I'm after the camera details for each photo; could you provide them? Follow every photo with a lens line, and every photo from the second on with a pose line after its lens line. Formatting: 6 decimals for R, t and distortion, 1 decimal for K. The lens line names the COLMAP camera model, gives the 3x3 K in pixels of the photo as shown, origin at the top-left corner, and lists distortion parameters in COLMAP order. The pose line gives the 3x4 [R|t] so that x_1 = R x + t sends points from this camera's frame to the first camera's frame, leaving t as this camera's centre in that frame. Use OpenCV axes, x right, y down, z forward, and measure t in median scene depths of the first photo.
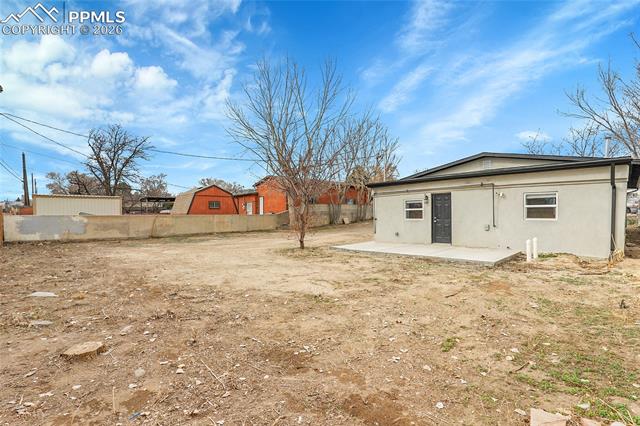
lens RADIAL K [[292.6, 0, 321.8], [0, 292.6, 217.5], [0, 0, 1]] dist [-0.023862, 0.012248]
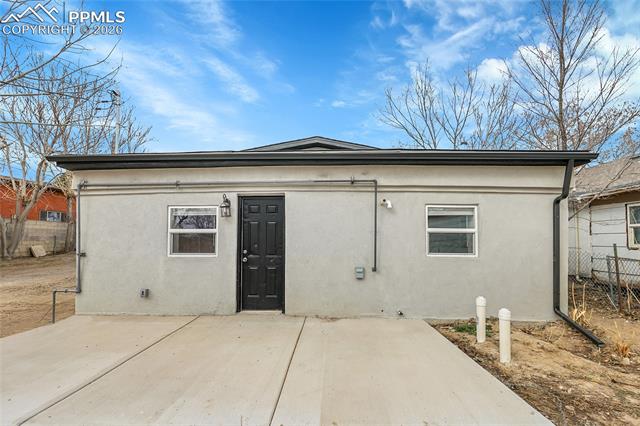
lens RADIAL K [[293.5, 0, 320.1], [0, 293.5, 232.1], [0, 0, 1]] dist [-0.024448, 0.011301]
pose [[0.700137, 0.029641, 0.713393, 0.155281], [-0.003683, 0.999275, -0.037905, -0.011745], [-0.714000, 0.023911, 0.699738, 0.615948]]
